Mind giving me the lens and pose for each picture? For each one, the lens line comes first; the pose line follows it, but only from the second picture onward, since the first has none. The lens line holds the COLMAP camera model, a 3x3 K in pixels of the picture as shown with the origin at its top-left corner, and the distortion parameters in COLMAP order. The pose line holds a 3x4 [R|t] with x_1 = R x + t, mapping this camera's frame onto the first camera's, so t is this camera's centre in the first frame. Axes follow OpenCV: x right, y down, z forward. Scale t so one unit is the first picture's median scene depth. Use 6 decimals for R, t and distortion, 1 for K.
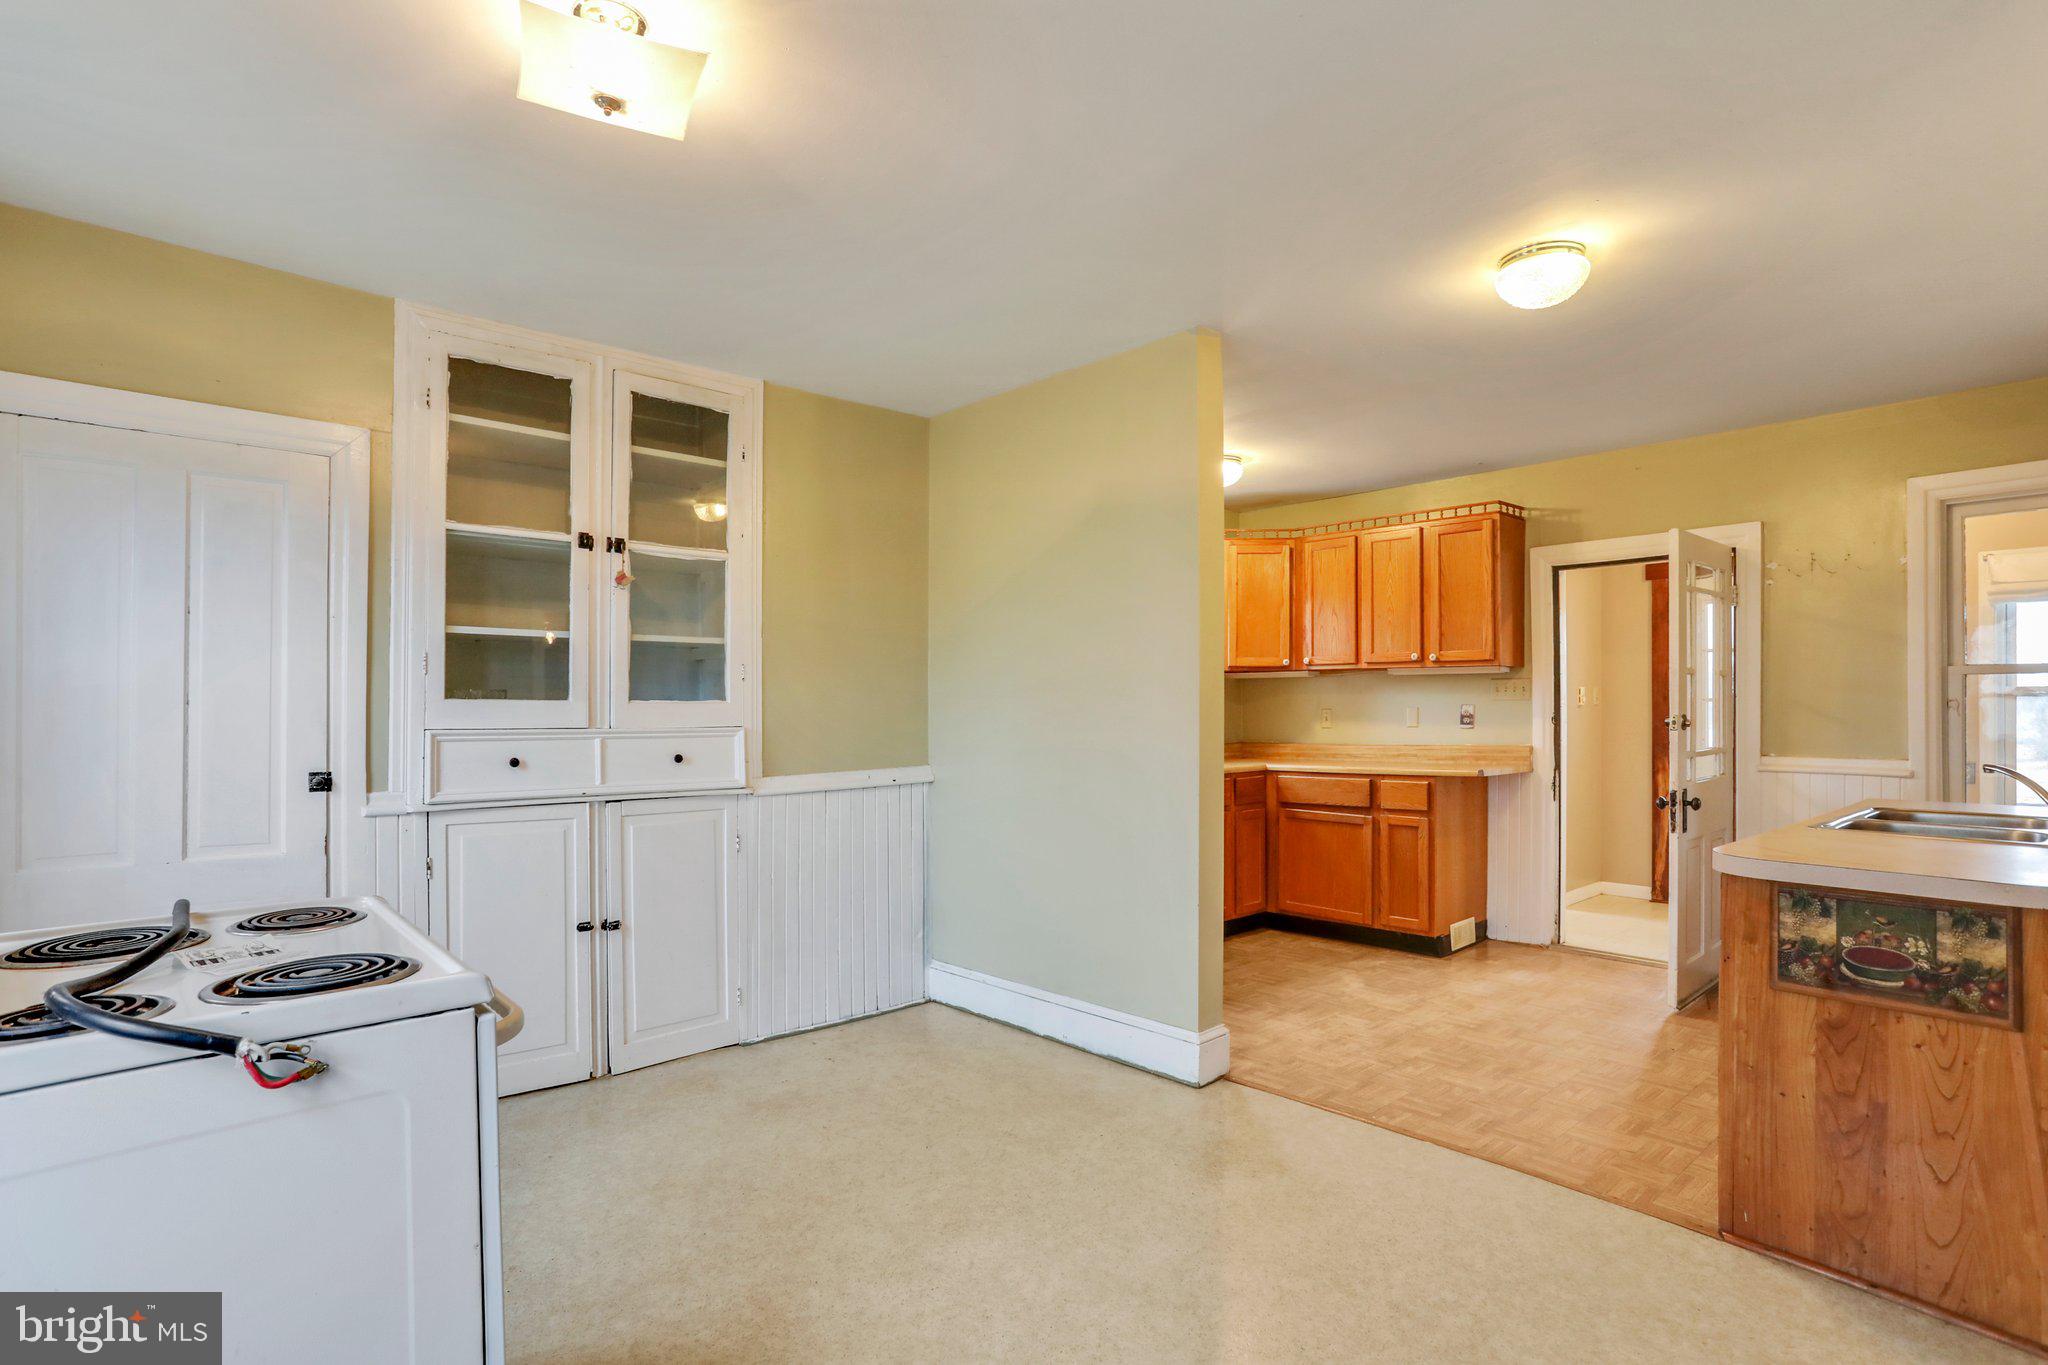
lens RADIAL K [[1016.3, 0, 1024.0], [0, 1016.3, 701.8], [0, 0, 1]] dist [-0.030614, 0.014495]
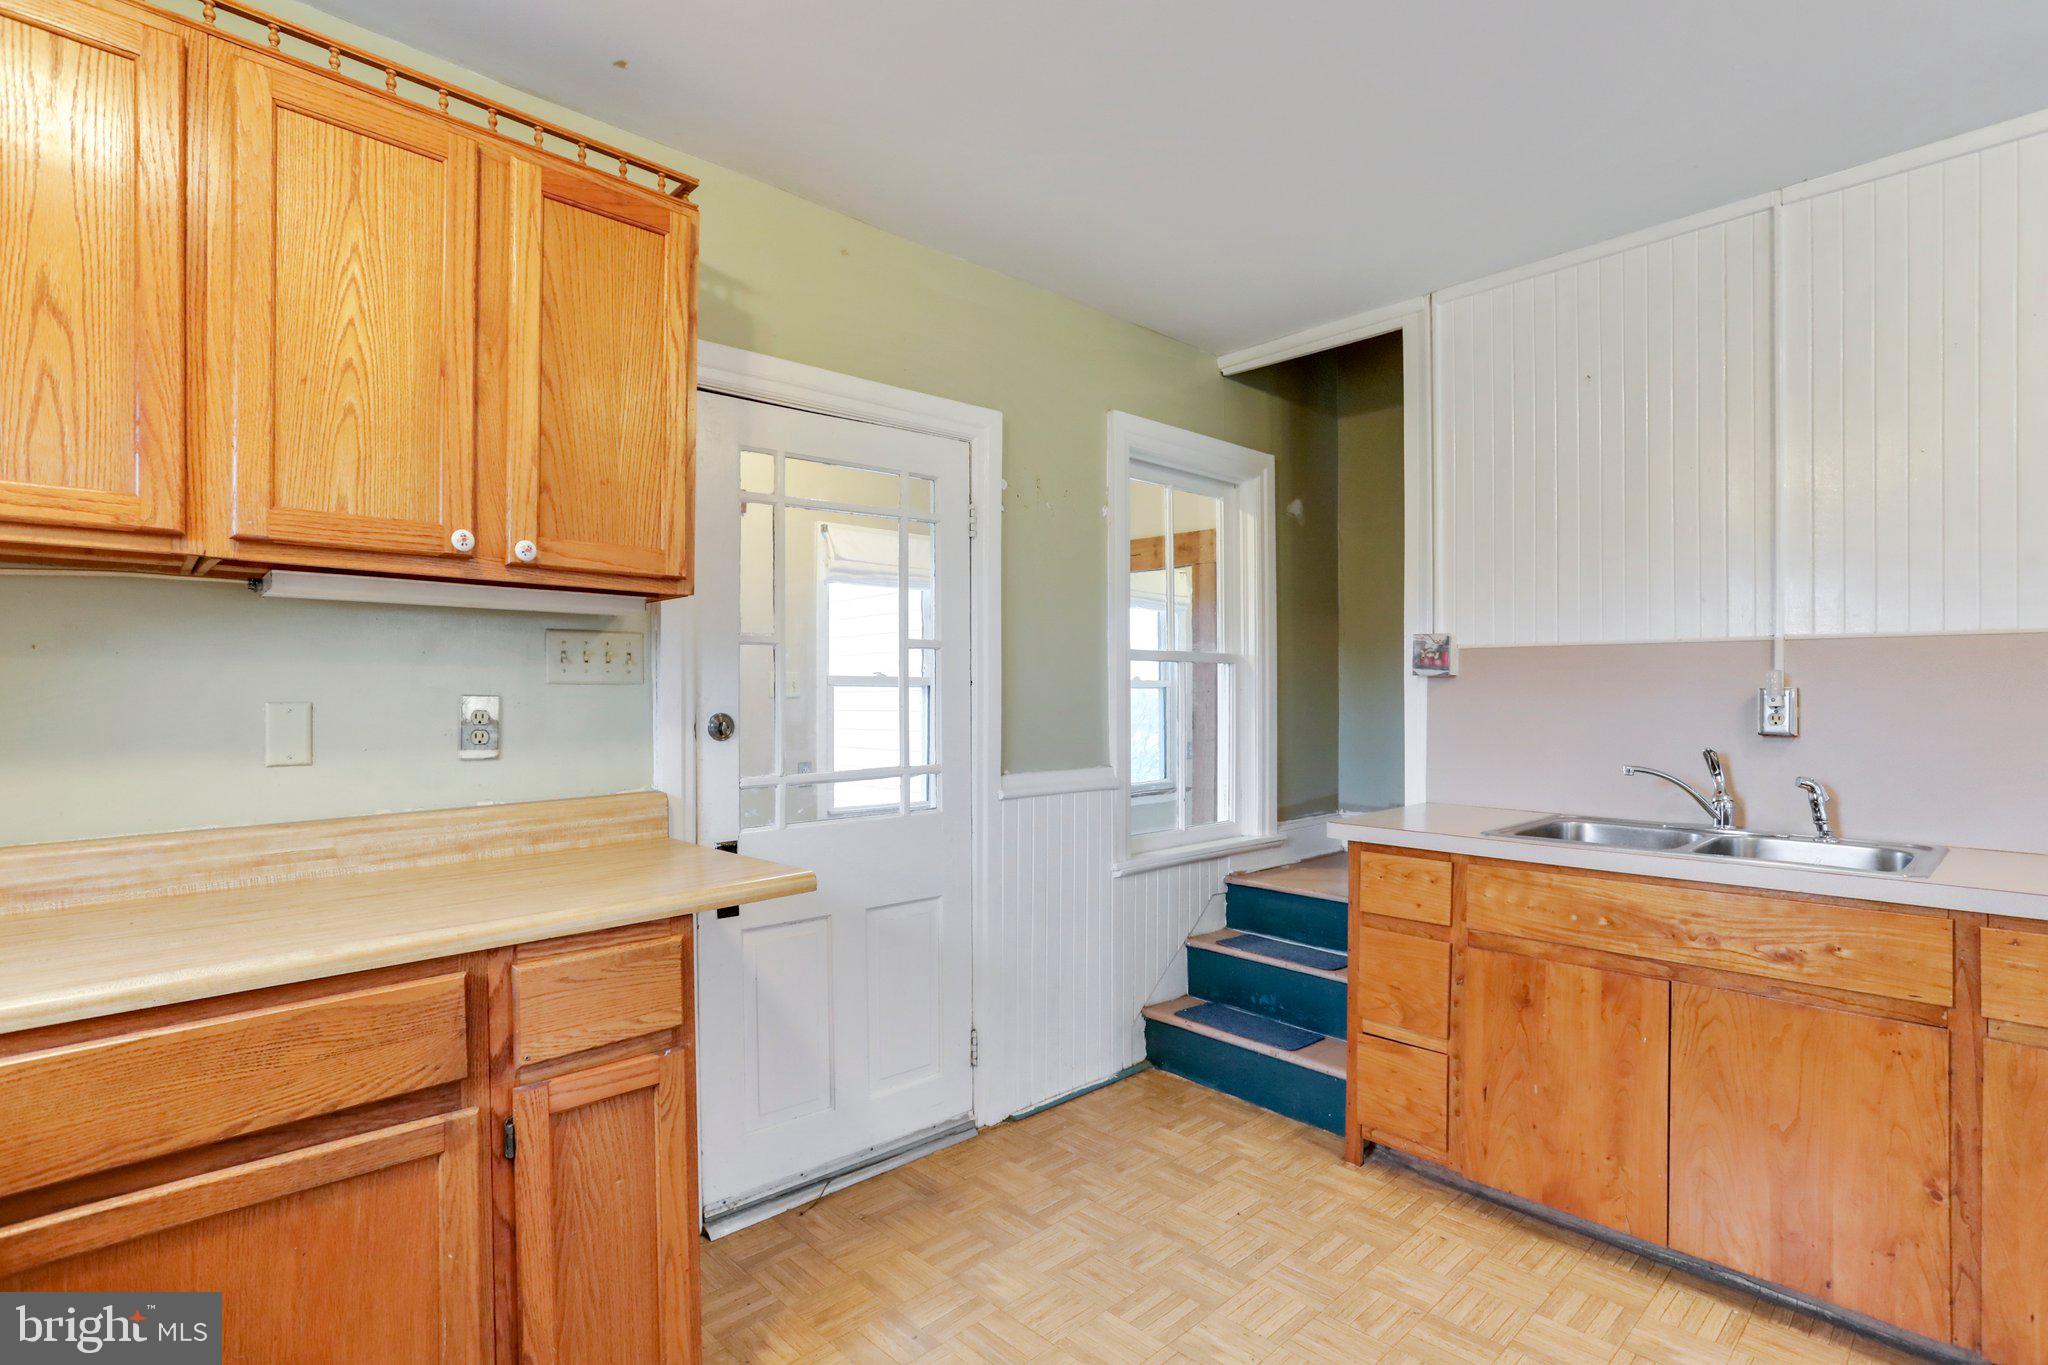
lens RADIAL K [[1016.3, 0, 1022.9], [0, 1016.3, 689.9], [0, 0, 1]] dist [-0.030614, 0.014495]
pose [[-0.030068, 0.005635, 0.999532, 0.092653], [-0.003820, 0.999976, -0.005752, 0.003269], [-0.999541, -0.003991, -0.030045, 1.136009]]
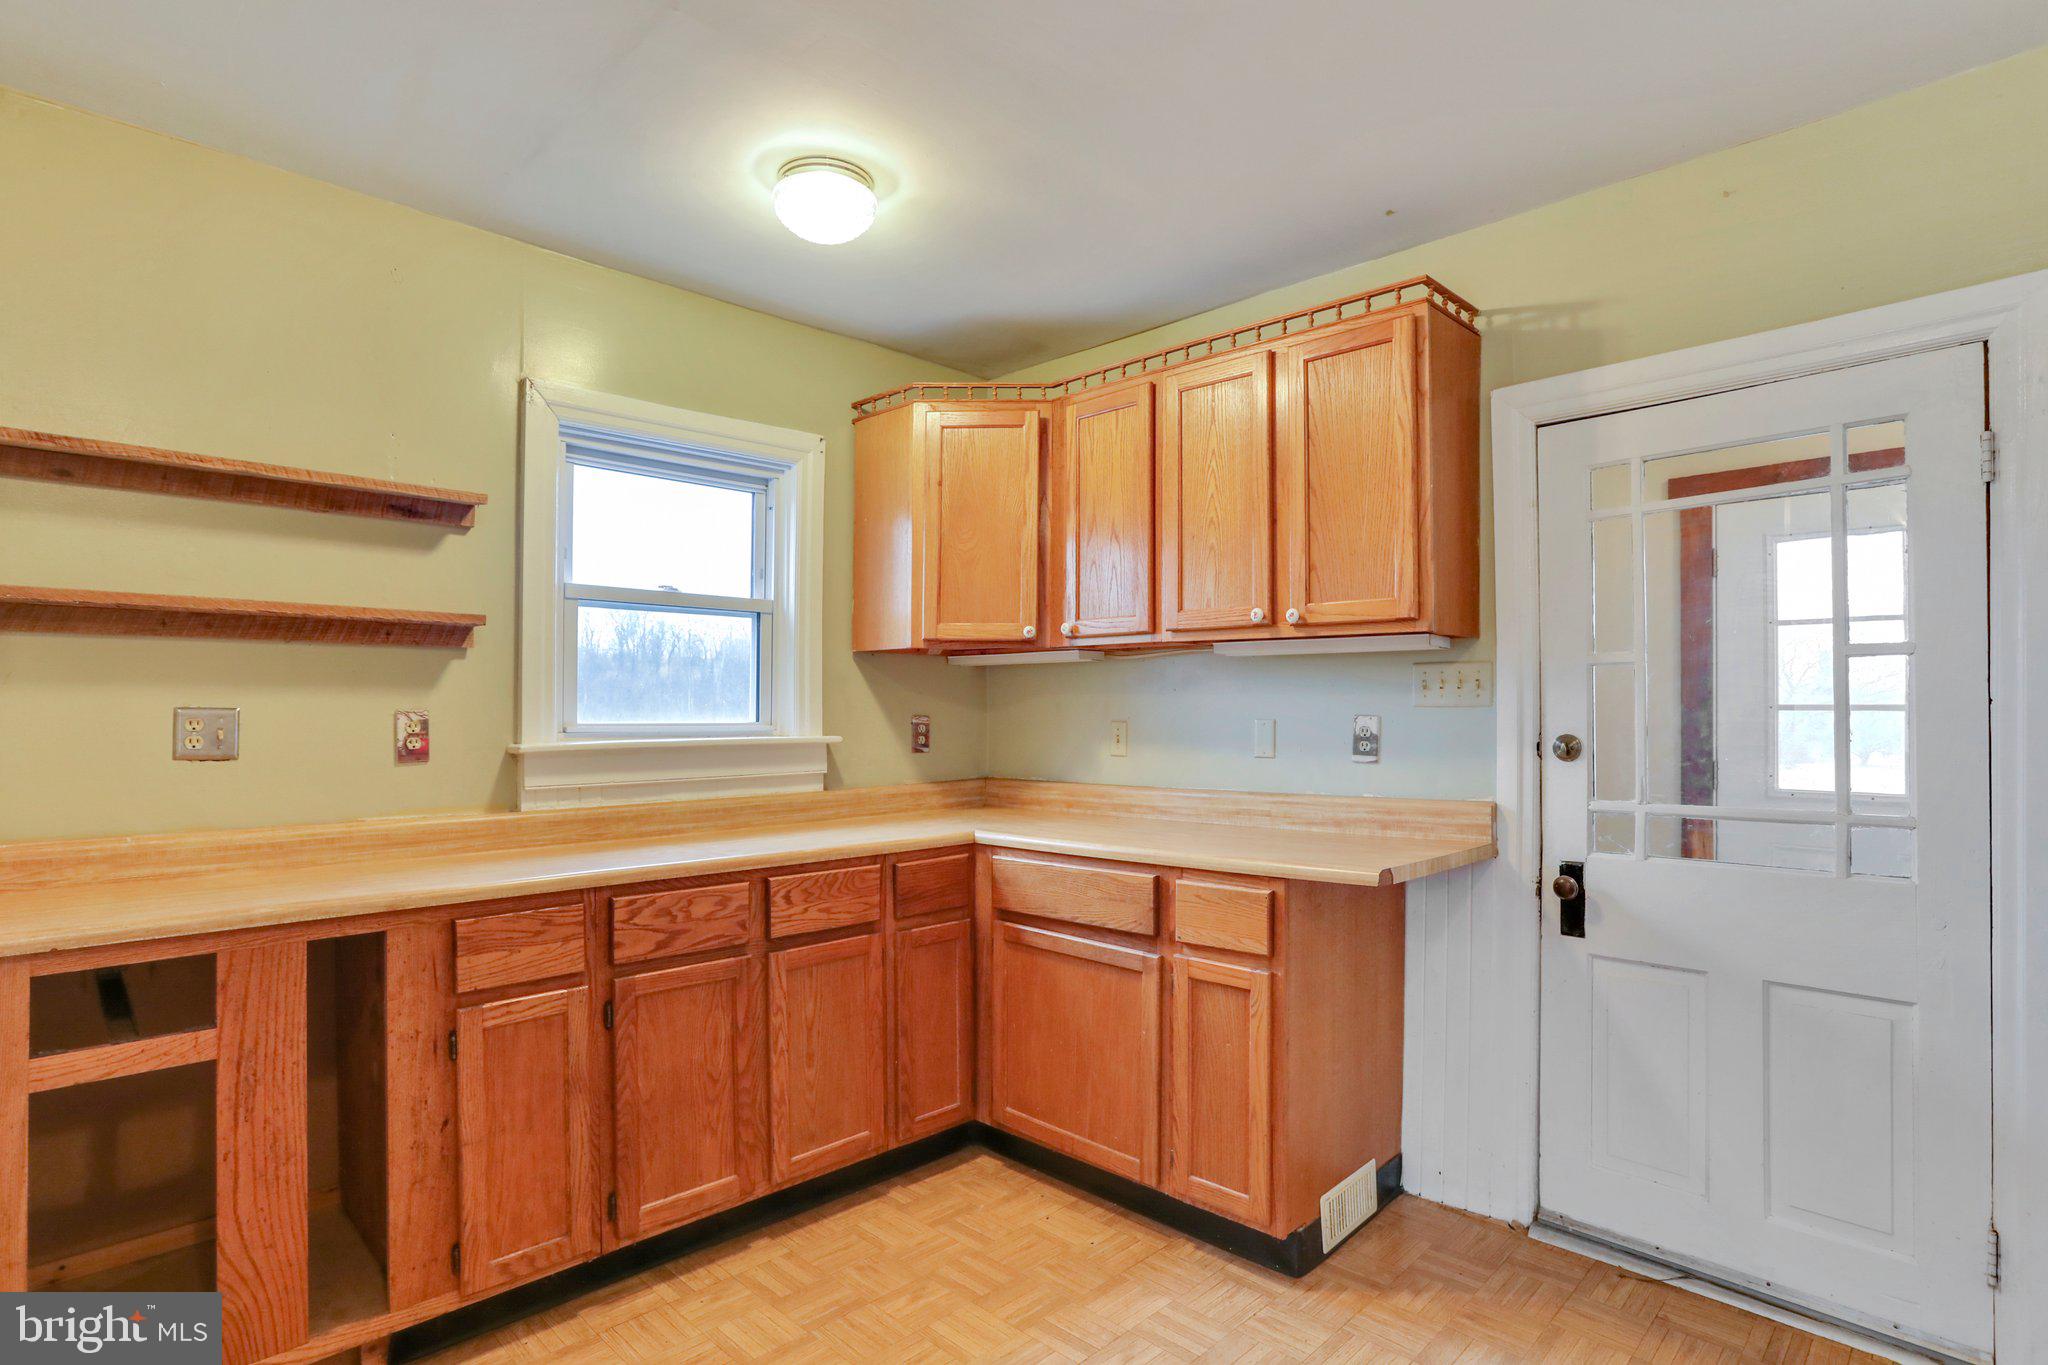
lens RADIAL K [[1019.8, 0, 1011.3], [0, 1019.8, 693.5], [0, 0, 1]] dist [-0.030050, 0.003934]
pose [[0.998780, 0.006996, 0.048876, 0.332897], [-0.006396, 0.999902, -0.012439, -0.000840], [-0.048958, 0.012111, 0.998727, 0.706317]]
